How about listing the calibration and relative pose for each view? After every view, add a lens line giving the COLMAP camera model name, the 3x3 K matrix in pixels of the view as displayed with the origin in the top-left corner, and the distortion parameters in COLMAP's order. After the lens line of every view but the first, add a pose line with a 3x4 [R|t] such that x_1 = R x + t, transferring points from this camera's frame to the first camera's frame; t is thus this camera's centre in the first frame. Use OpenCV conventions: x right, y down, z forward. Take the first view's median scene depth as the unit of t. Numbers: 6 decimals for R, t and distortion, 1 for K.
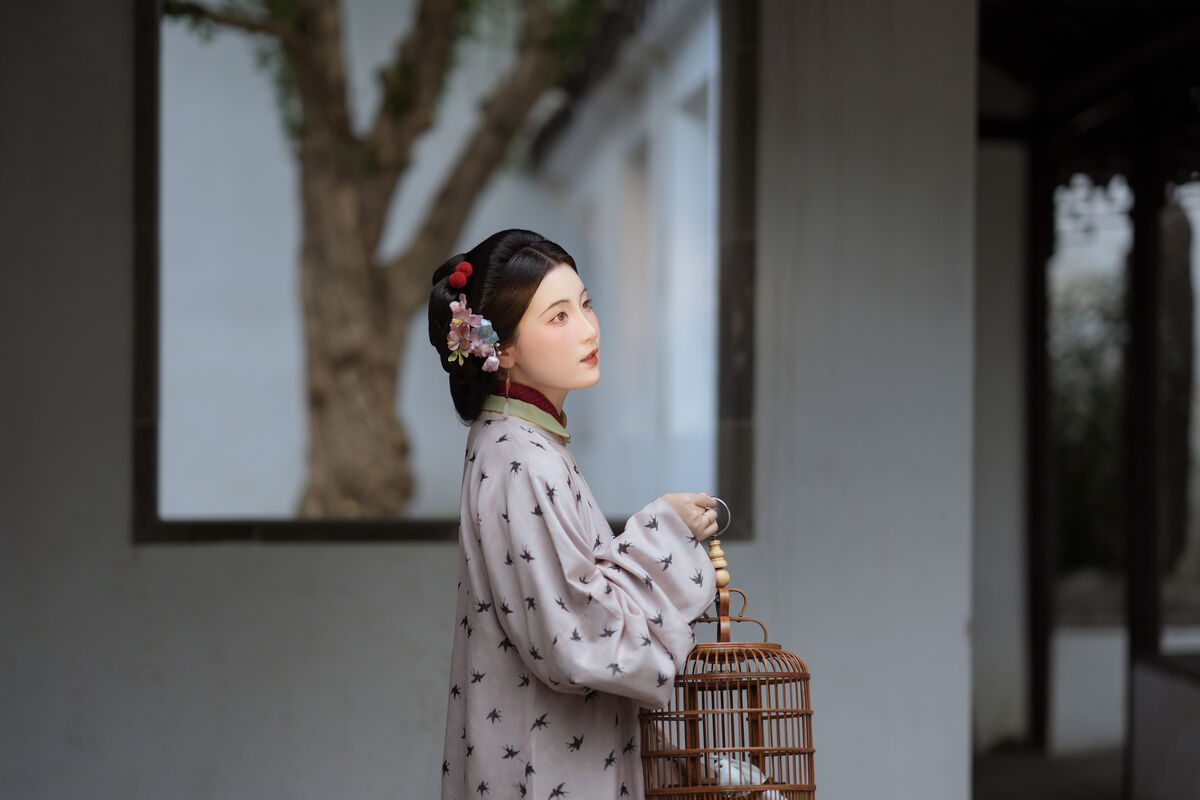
lens RADIAL K [[2895.9, 0, 600.0], [0, 2895.9, 400.0], [0, 0, 1]] dist [0.113819, -0.101638]
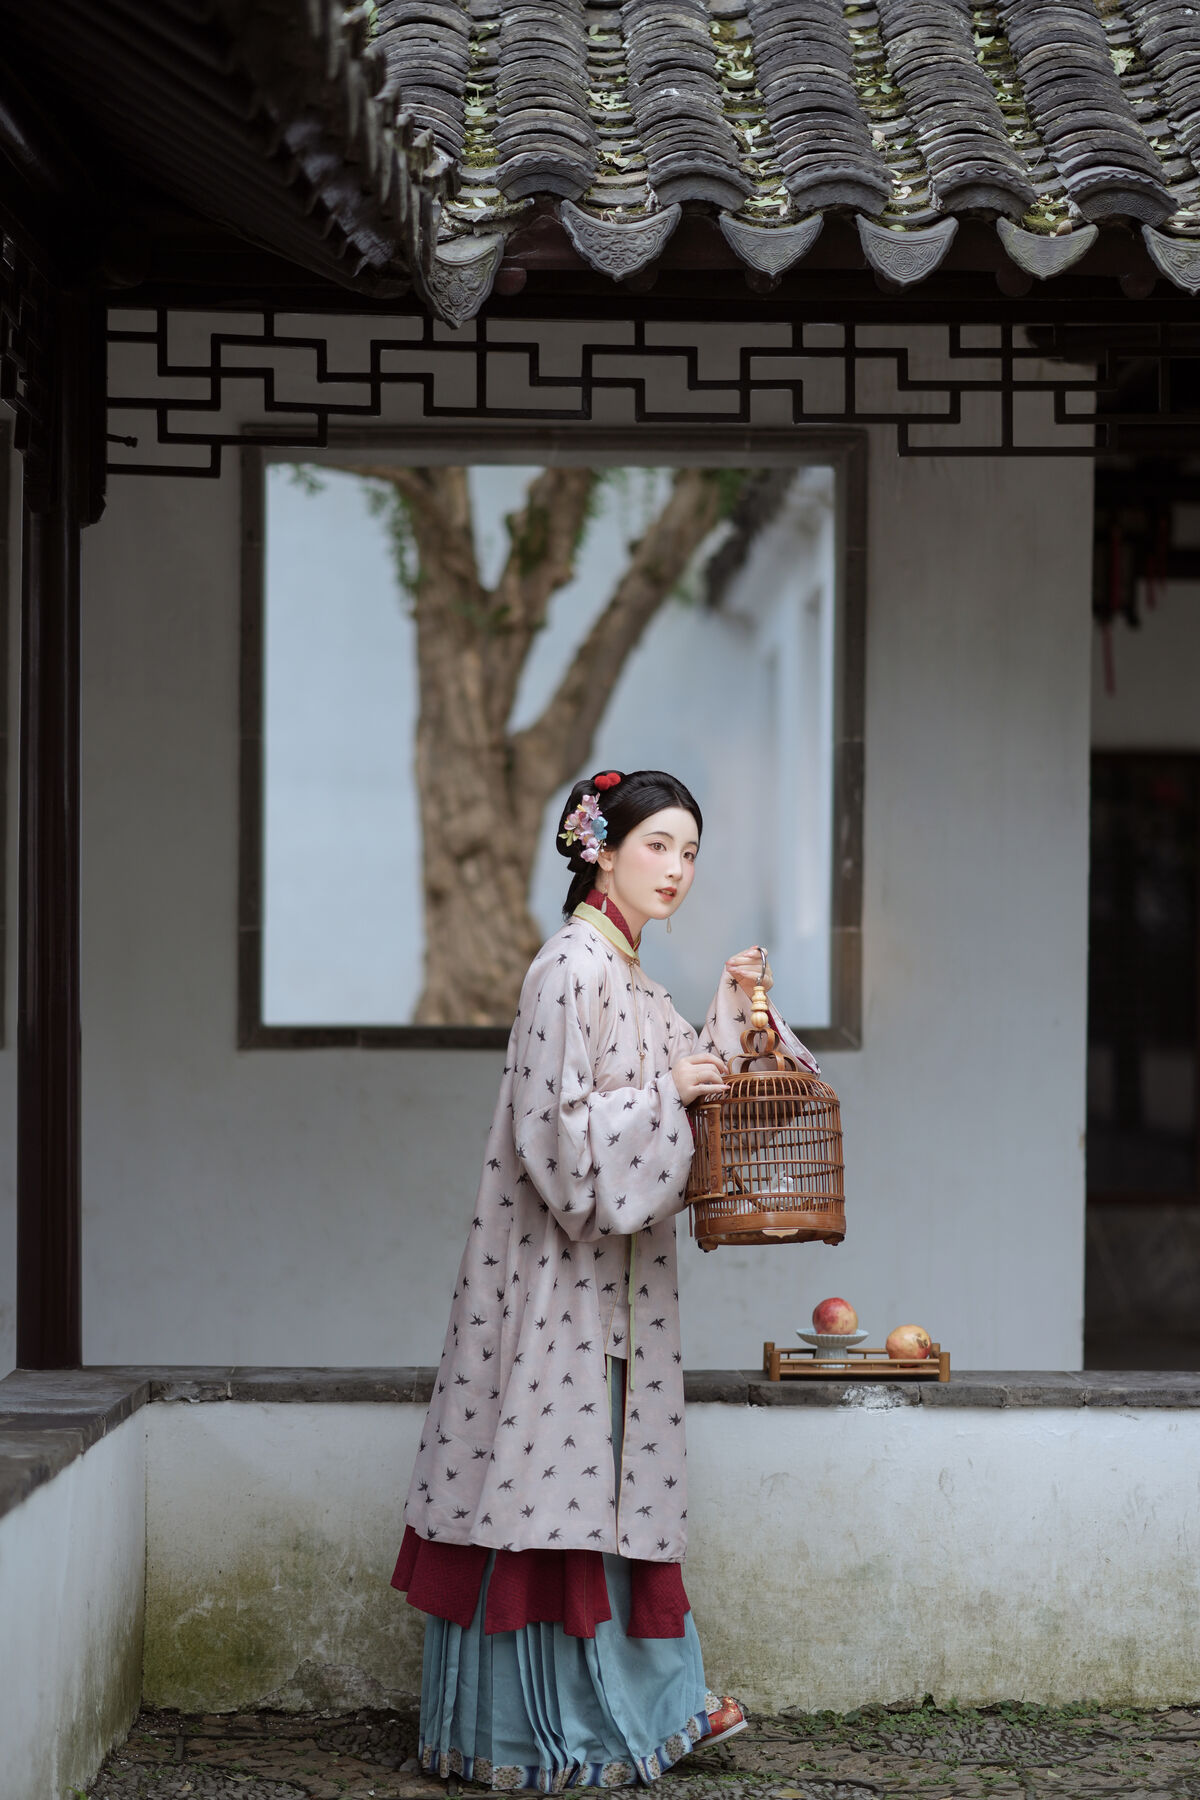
lens RADIAL K [[4343.8, 0, 600.0], [0, 4343.8, 900.0], [0, 0, 1]] dist [0.113819, -0.101638]
pose [[0.997634, 0.001441, -0.068735, 0.041320], [-0.000943, 0.999973, 0.007286, -0.008003], [0.068743, -0.007204, 0.997608, -0.300966]]
